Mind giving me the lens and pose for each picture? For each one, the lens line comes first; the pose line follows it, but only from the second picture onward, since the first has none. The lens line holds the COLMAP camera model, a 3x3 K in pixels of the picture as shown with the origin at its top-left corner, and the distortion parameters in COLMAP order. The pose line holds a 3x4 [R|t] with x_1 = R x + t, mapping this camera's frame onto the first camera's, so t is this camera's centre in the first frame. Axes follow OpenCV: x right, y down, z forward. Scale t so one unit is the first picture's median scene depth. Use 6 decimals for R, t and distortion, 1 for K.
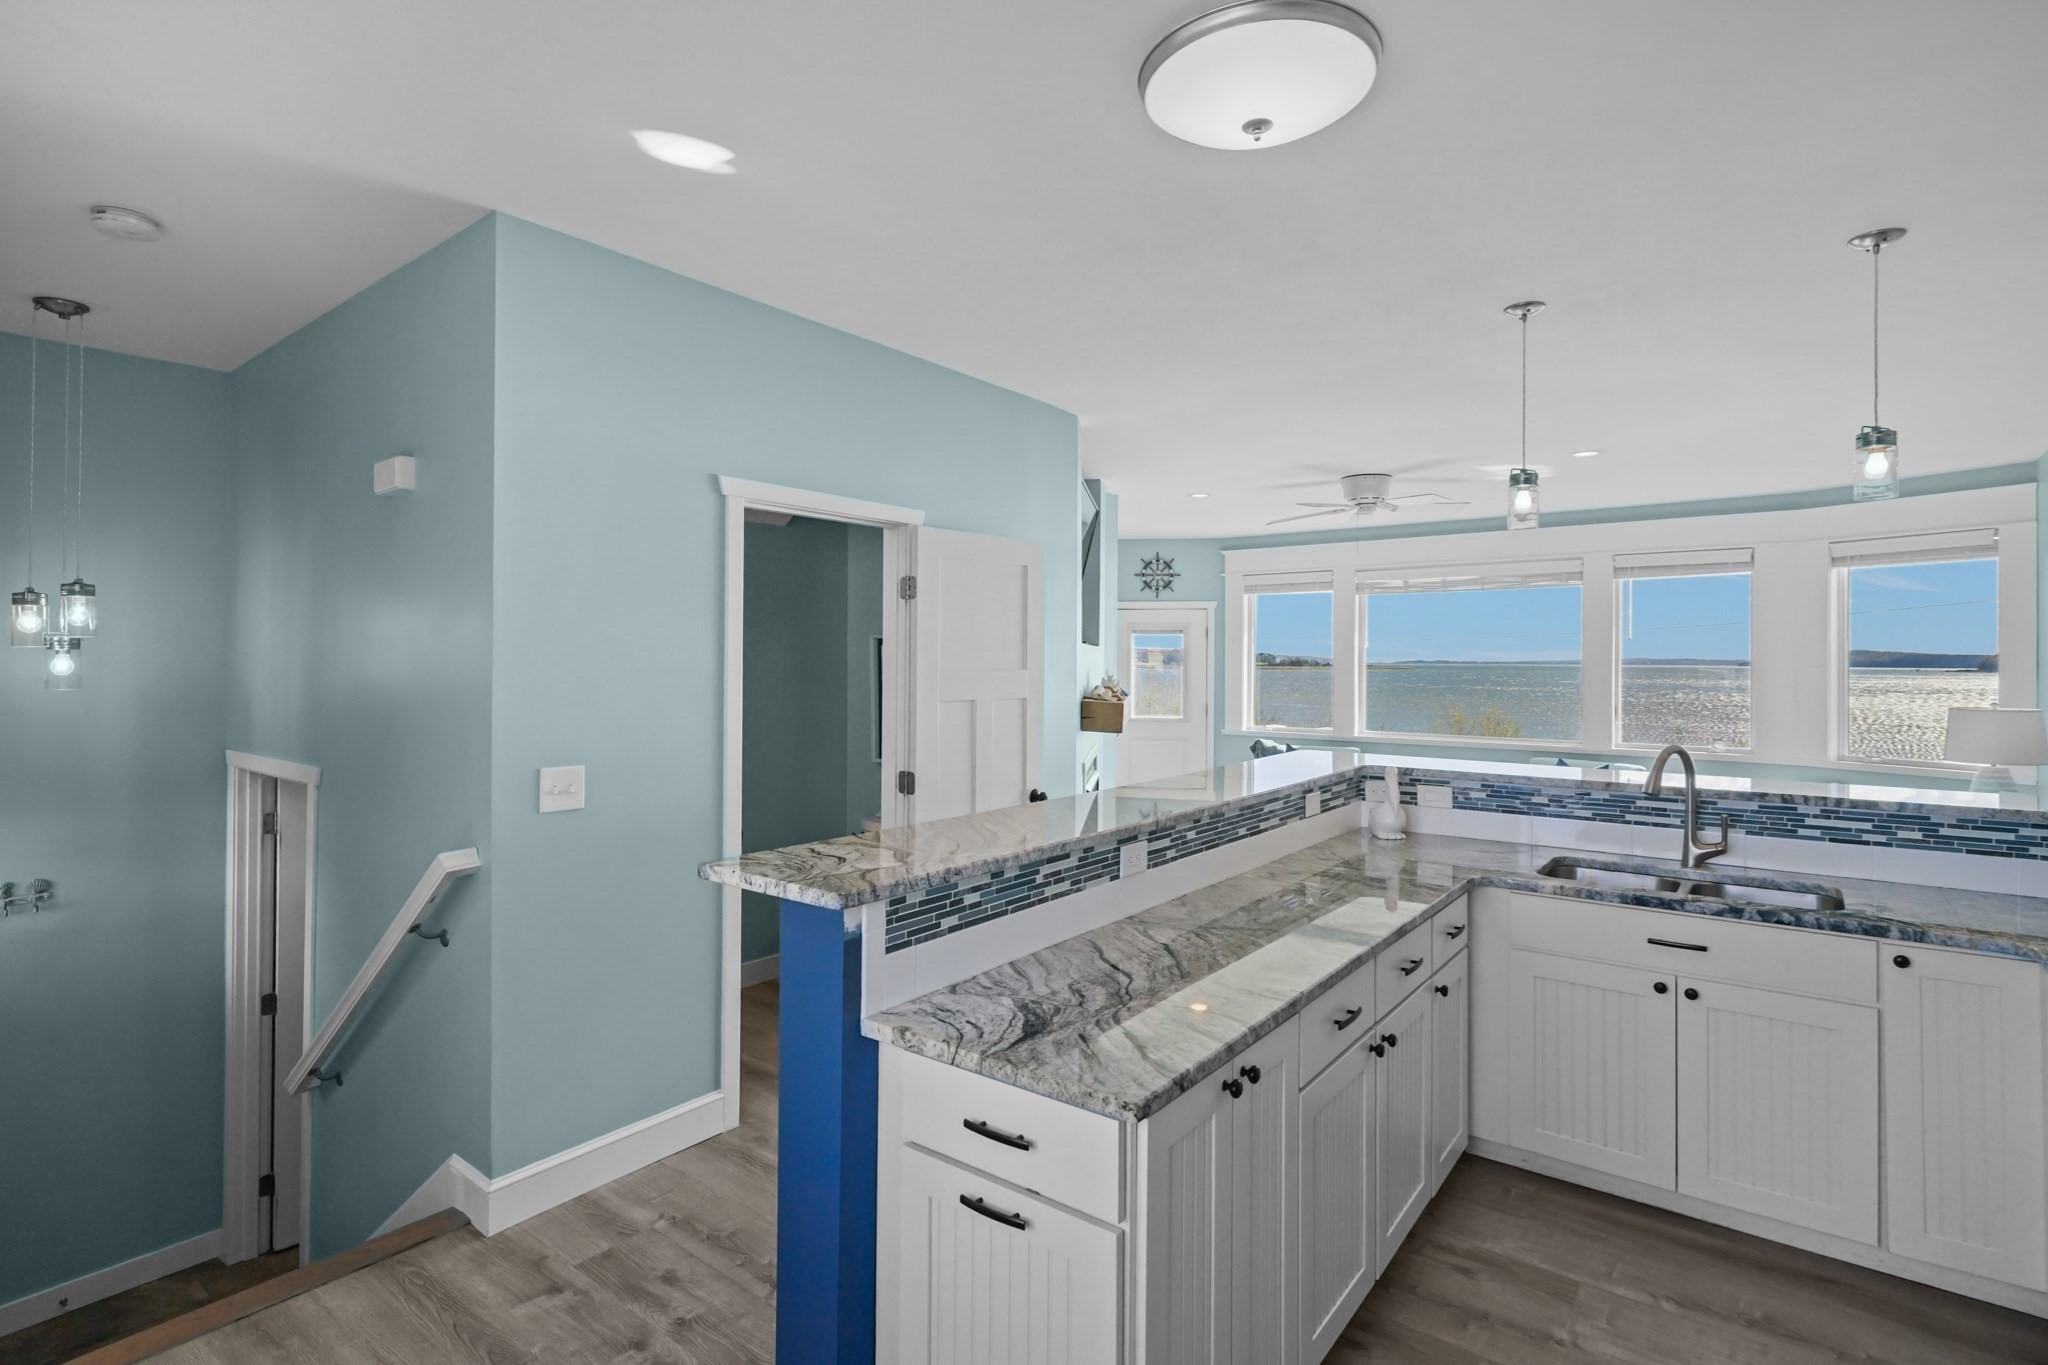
lens RADIAL K [[997.3, 0, 1017.5], [0, 997.3, 653.2], [0, 0, 1]] dist [0.005823, -0.000403]
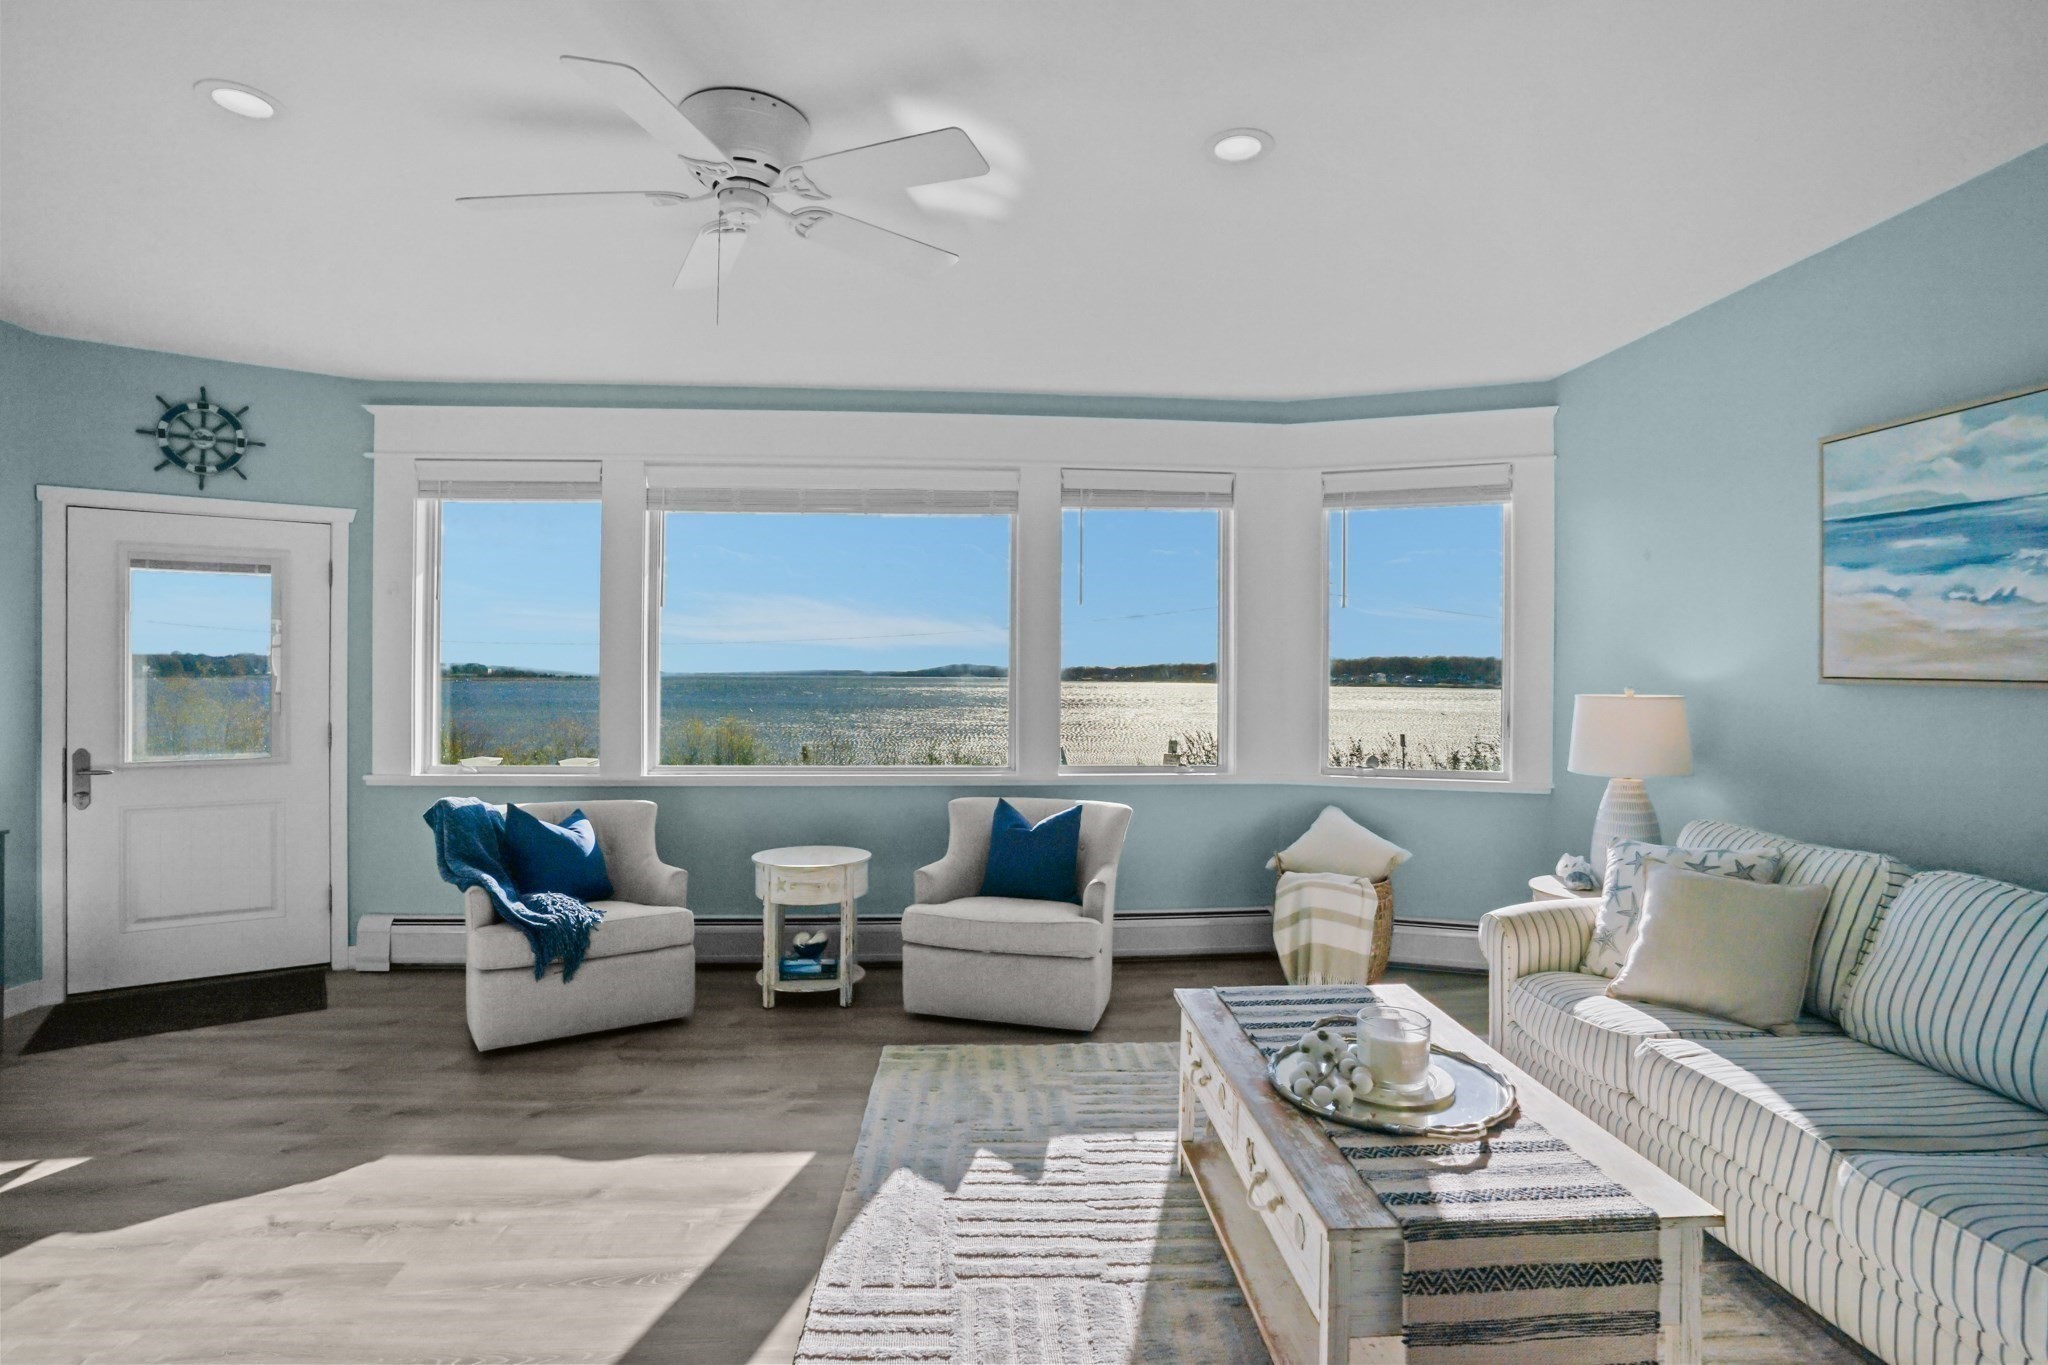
lens RADIAL K [[1004.2, 0, 1016.8], [0, 1004.2, 676.9], [0, 0, 1]] dist [-0.085499, 0.041130]
pose [[0.732156, -0.002364, 0.681133, 0.362392], [-0.006799, 0.999919, 0.010778, 0.067366], [-0.681103, -0.012522, 0.732081, 1.390571]]
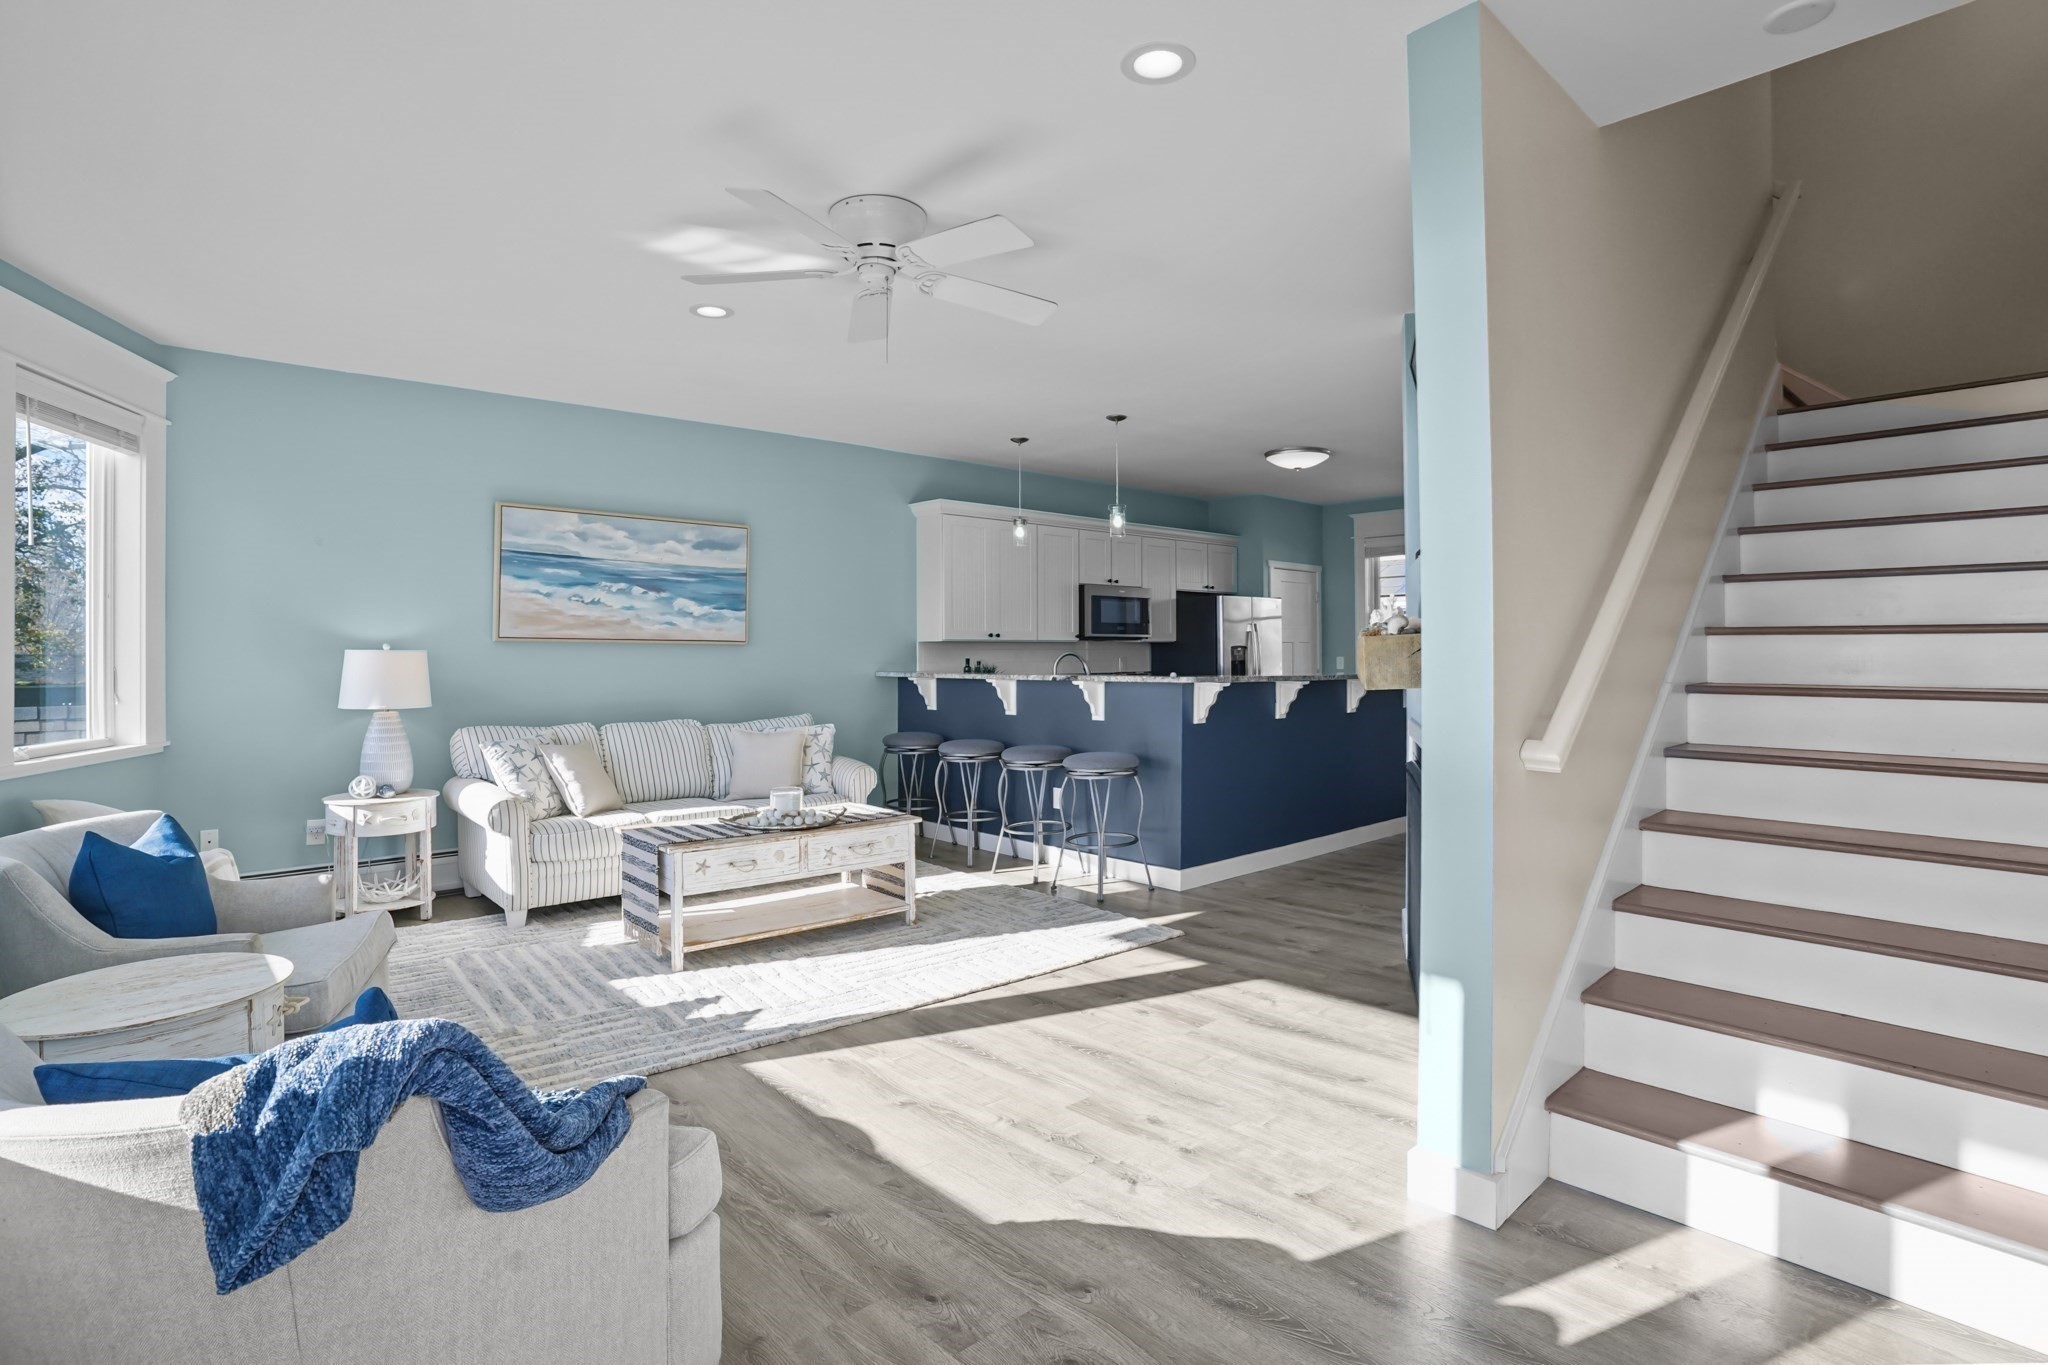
lens RADIAL K [[1026.9, 0, 1024.0], [0, 1026.9, 645.5], [0, 0, 1]] dist [-0.068039, 0.000449]
pose [[-0.986163, 0.000096, 0.165777, 0.402924], [-0.002029, 0.999918, -0.012651, 0.108833], [-0.165765, -0.012812, -0.986082, 3.191370]]
